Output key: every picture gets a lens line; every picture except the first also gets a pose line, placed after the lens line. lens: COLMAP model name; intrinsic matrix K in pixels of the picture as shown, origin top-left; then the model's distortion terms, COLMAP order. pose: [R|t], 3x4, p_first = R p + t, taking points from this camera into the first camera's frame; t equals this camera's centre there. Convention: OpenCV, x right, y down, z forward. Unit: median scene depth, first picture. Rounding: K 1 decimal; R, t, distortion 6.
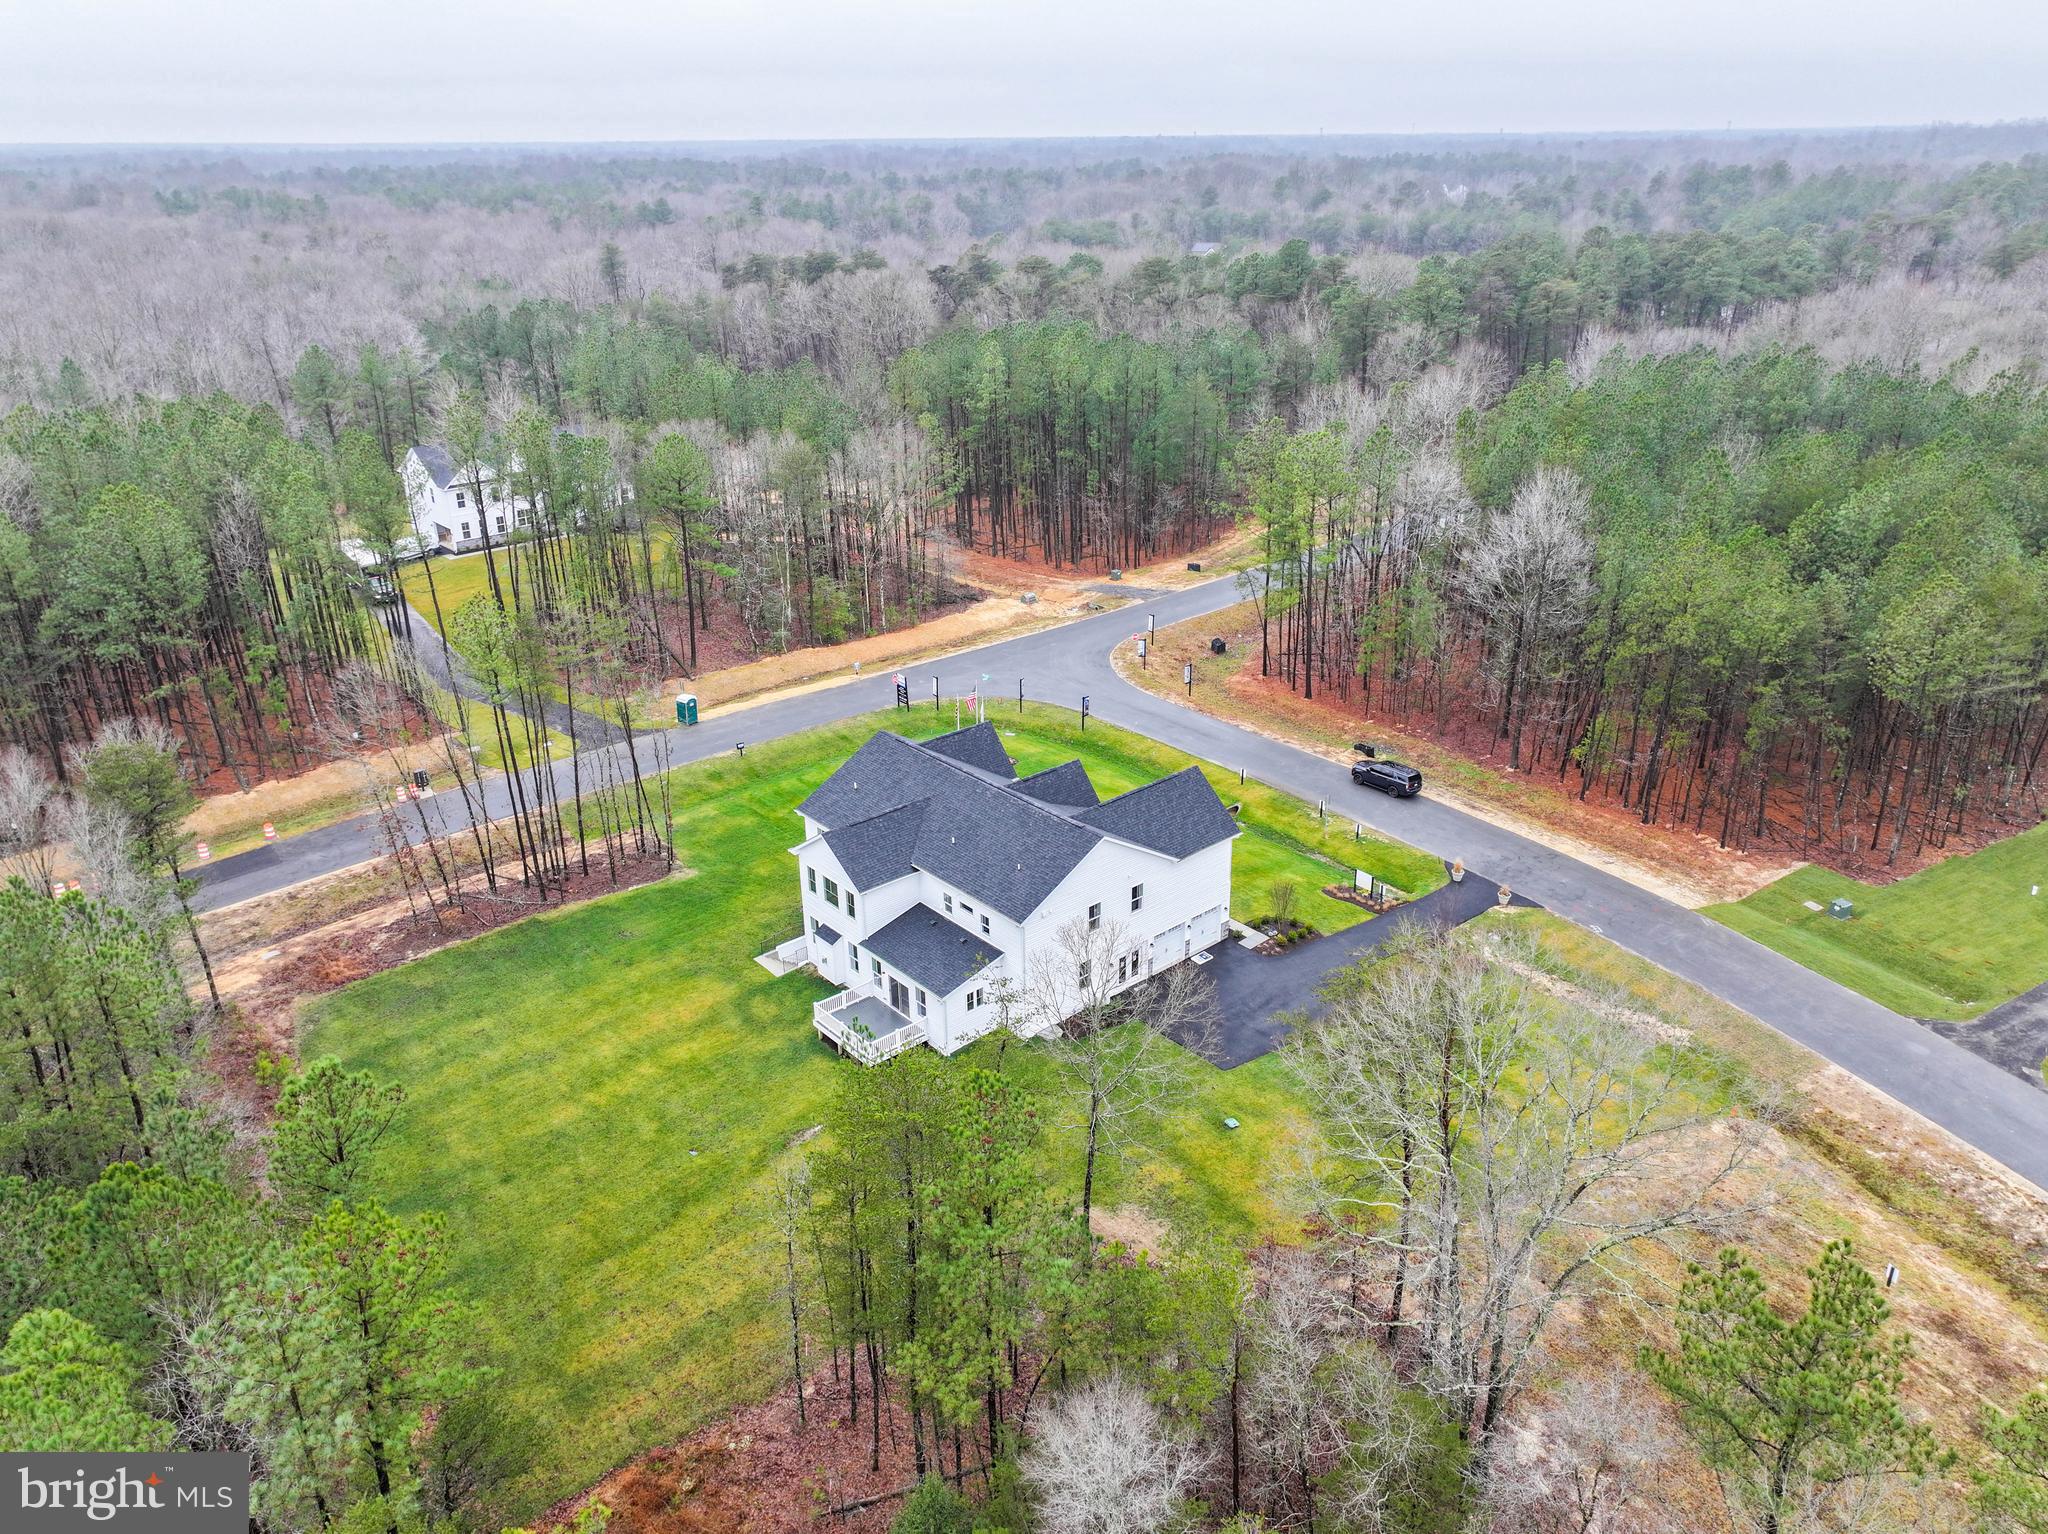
lens RADIAL K [[1445.7, 0, 1033.1], [0, 1445.7, 768.9], [0, 0, 1]] dist [0.013261, 0.006624]
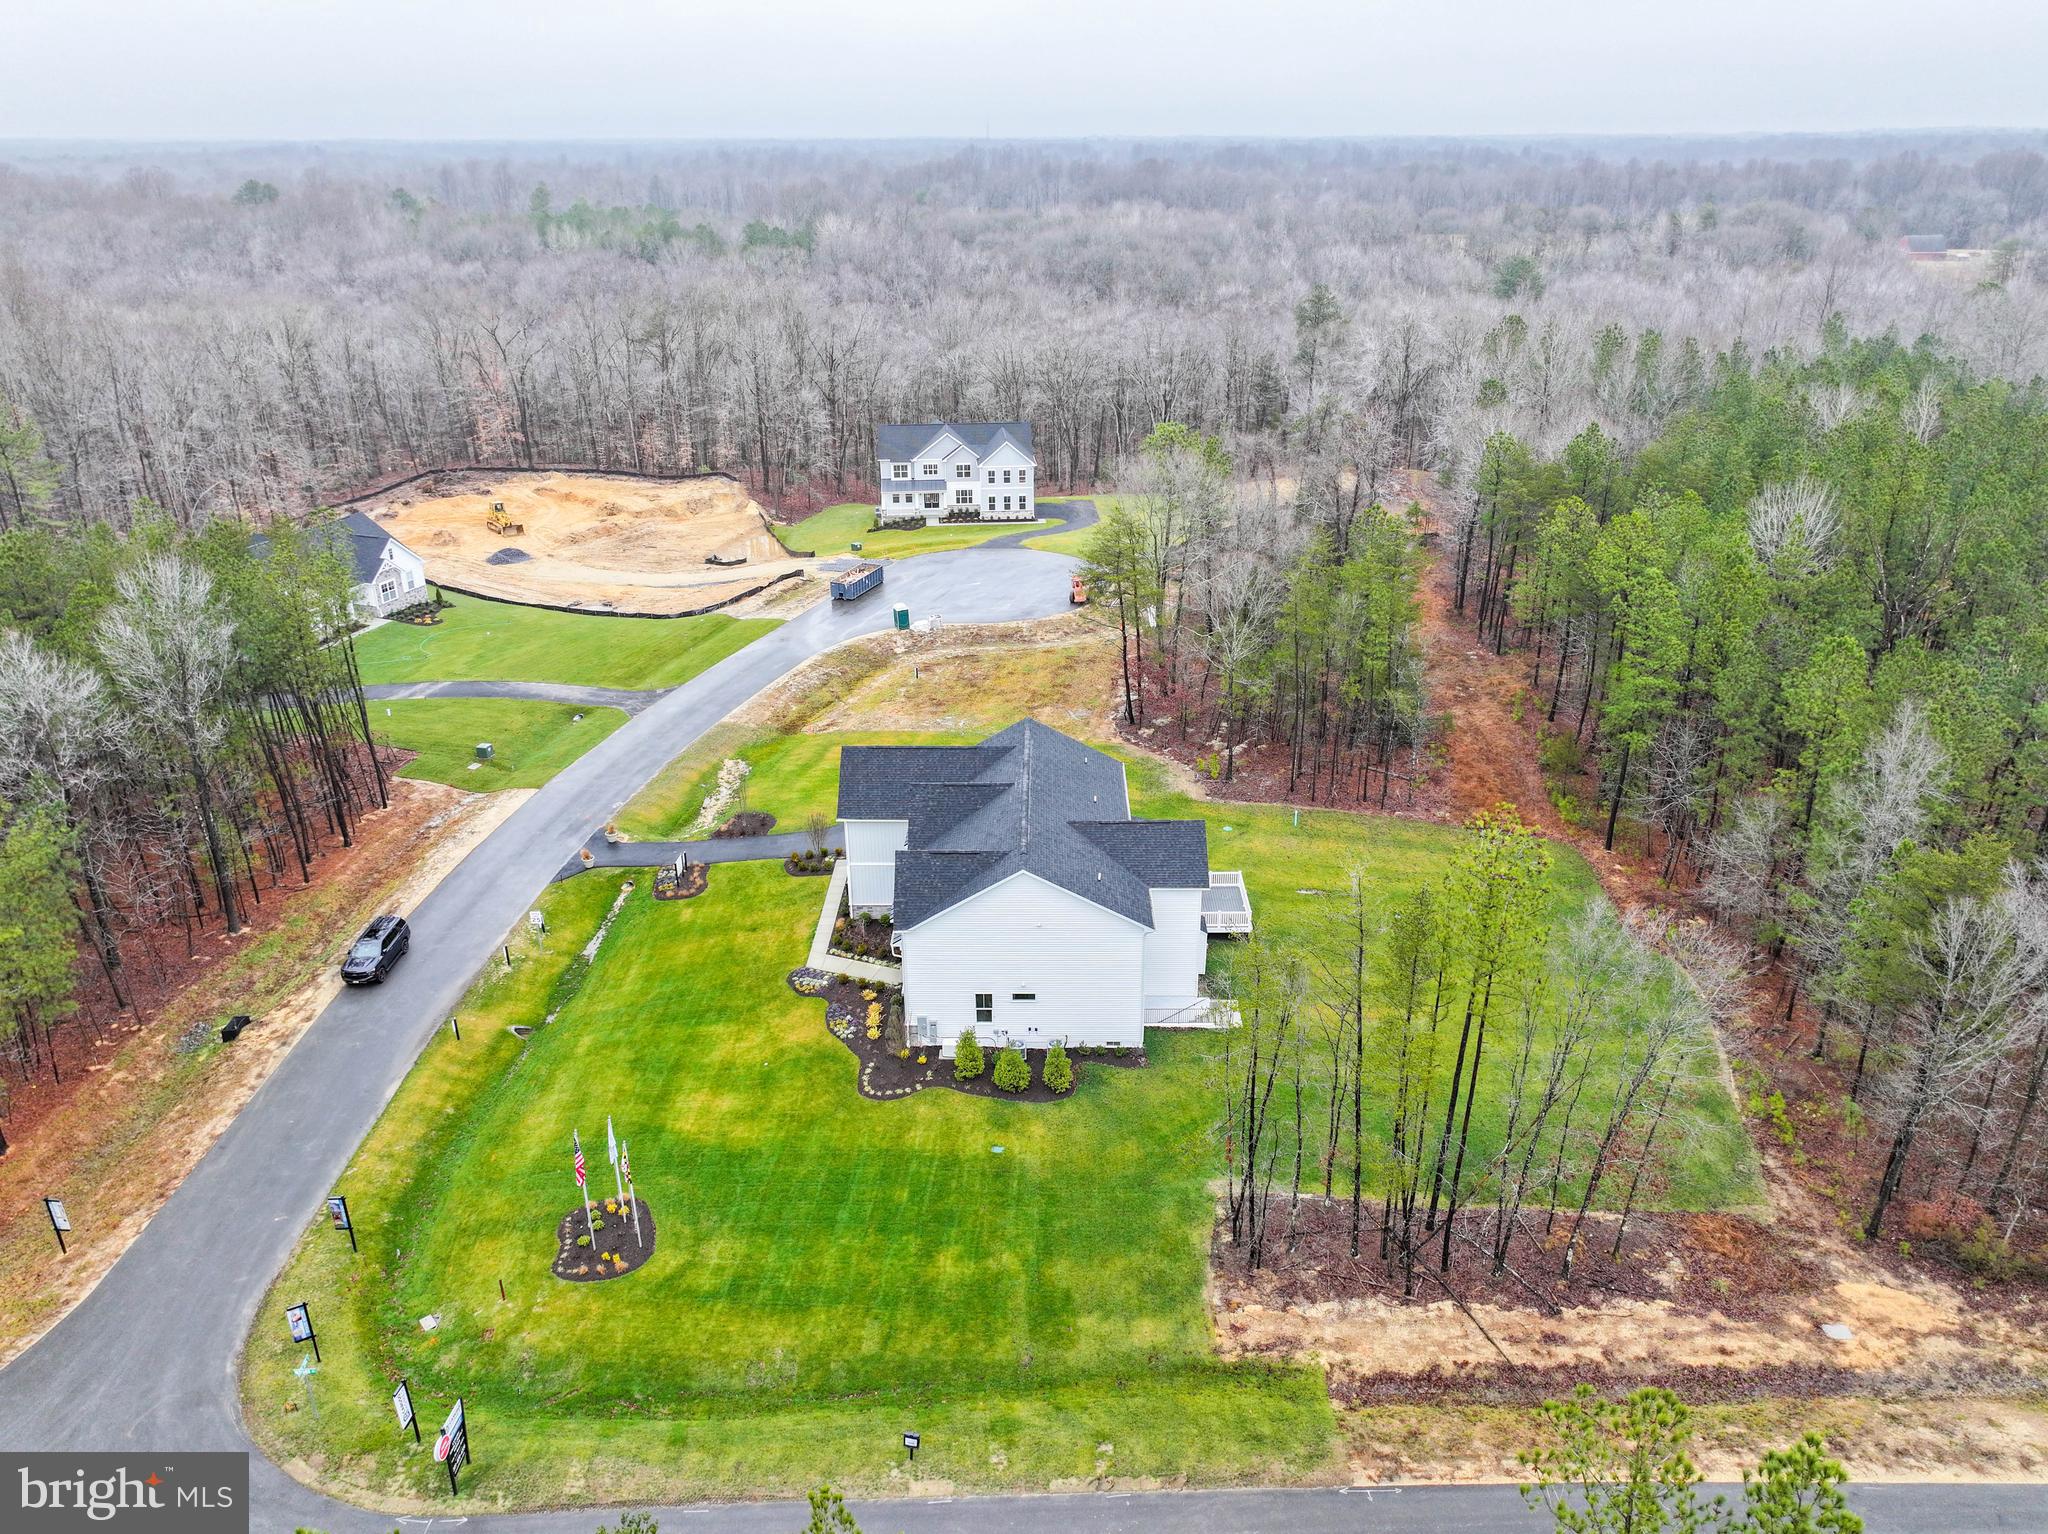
lens RADIAL K [[1421.9, 0, 1041.1], [0, 1421.9, 764.3], [0, 0, 1]] dist [-0.033450, 0.065139]
pose [[-0.750825, -0.251868, 0.610593, -0.552641], [0.275502, 0.720759, 0.636086, -0.538475], [-0.600300, 0.645809, -0.471773, 1.287113]]
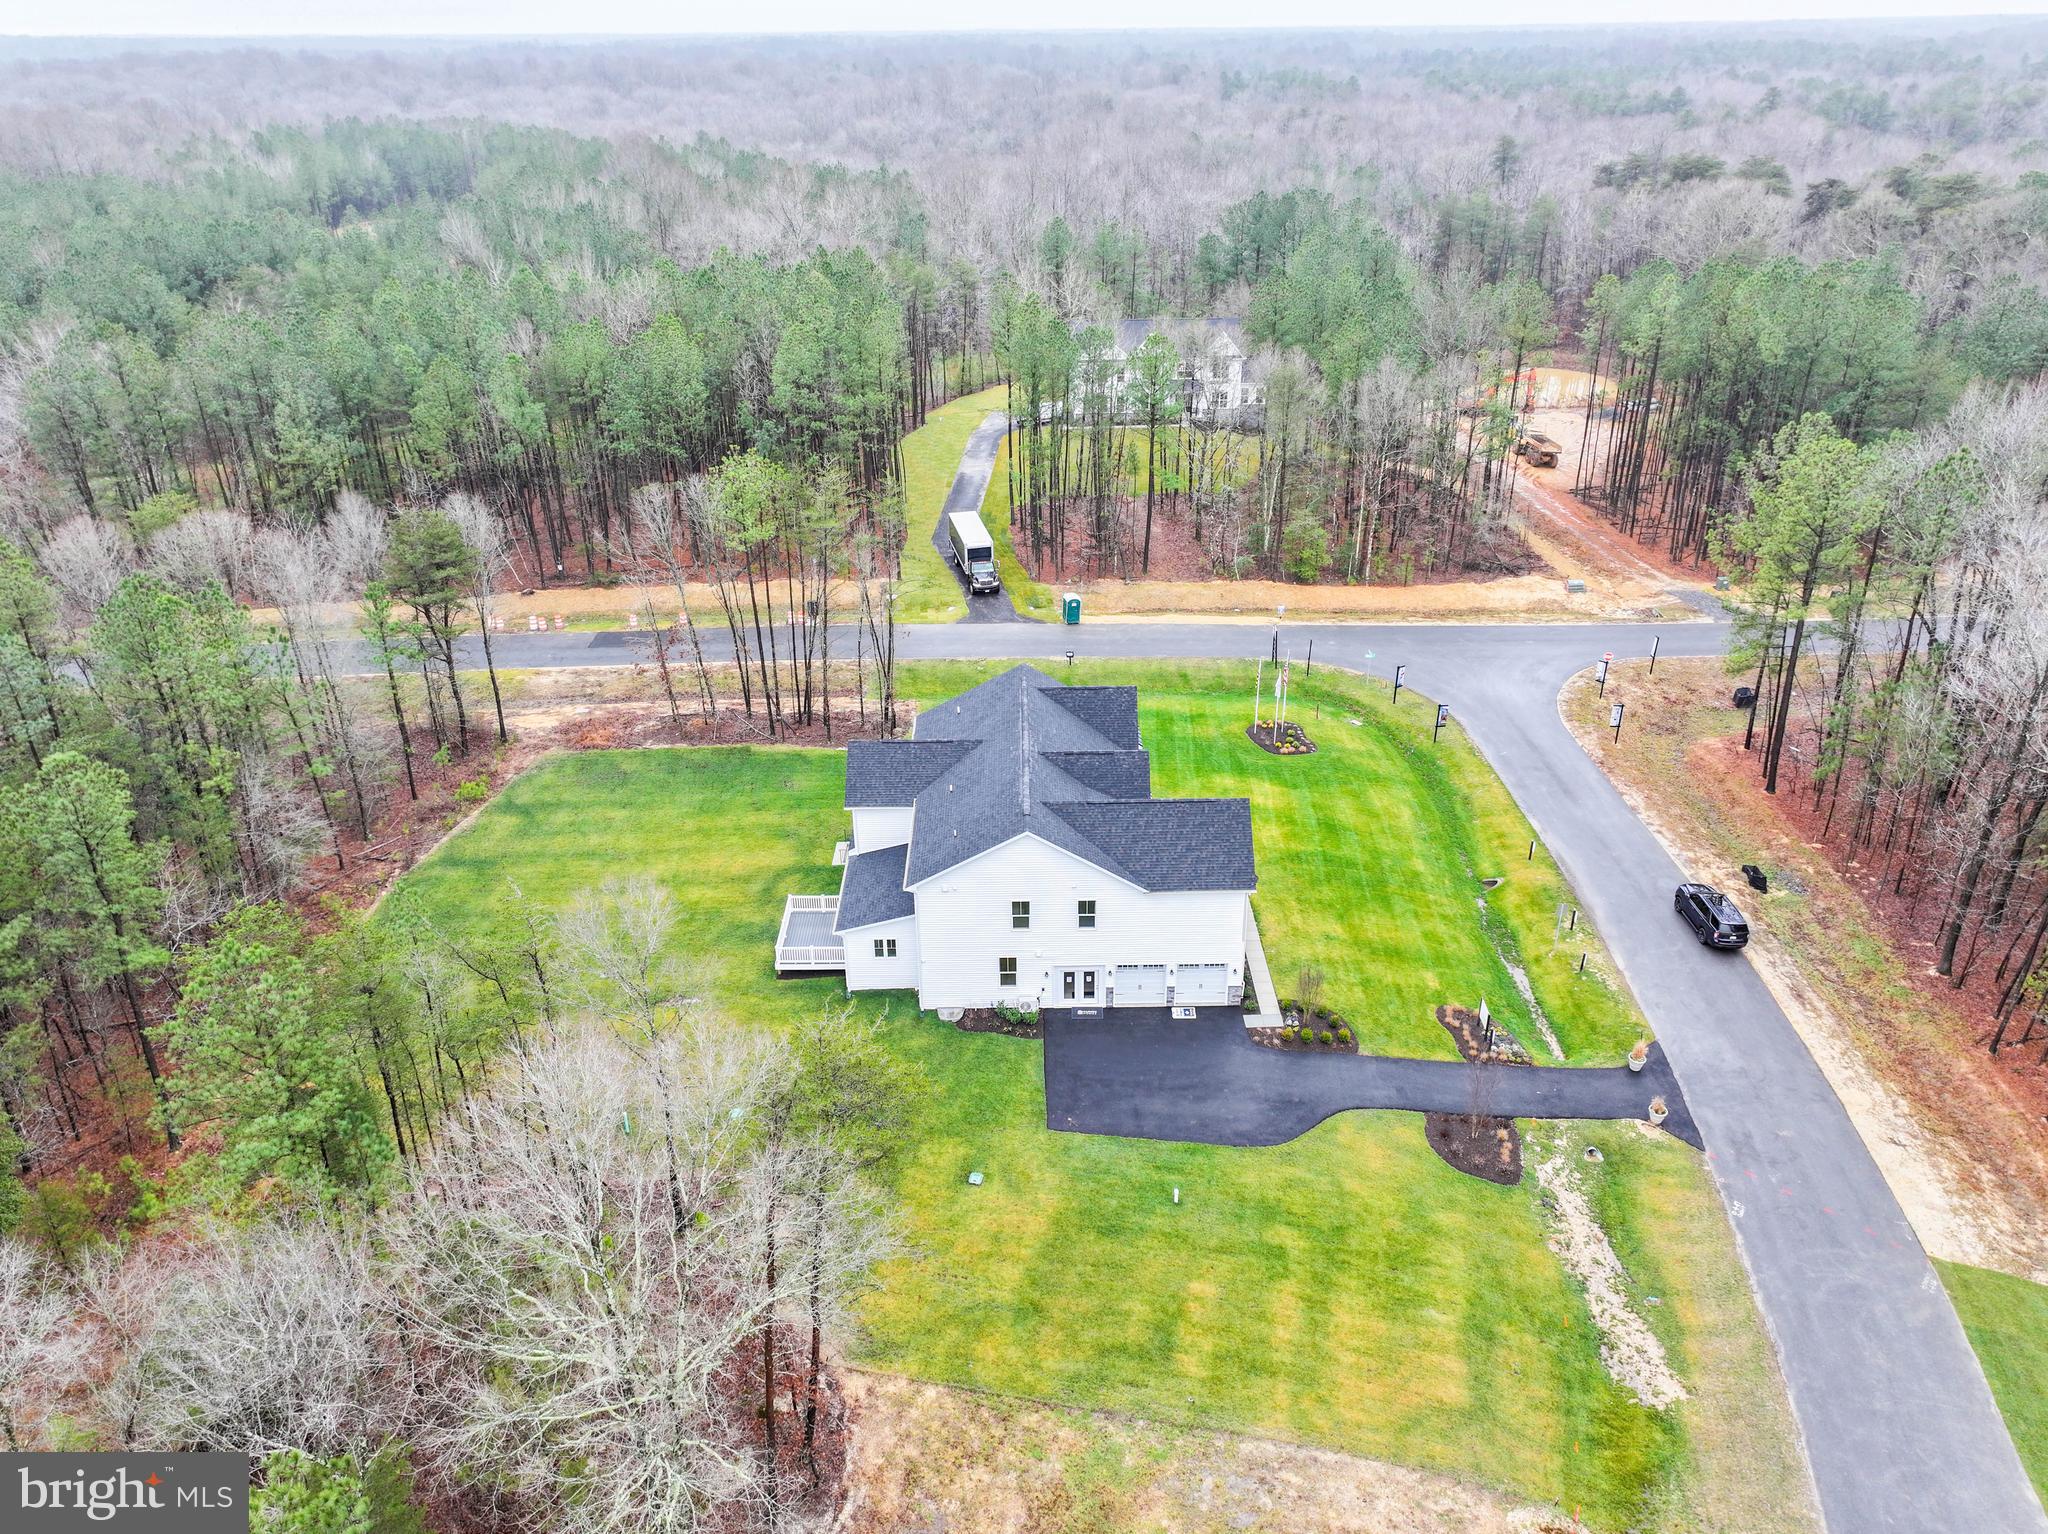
lens RADIAL K [[1445.7, 0, 1033.1], [0, 1445.7, 768.9], [0, 0, 1]] dist [0.013261, 0.006624]
pose [[0.761856, 0.300062, -0.574055, 0.456531], [-0.261137, 0.953303, 0.151729, -0.104362], [0.592776, 0.034311, 0.804636, 0.232402]]
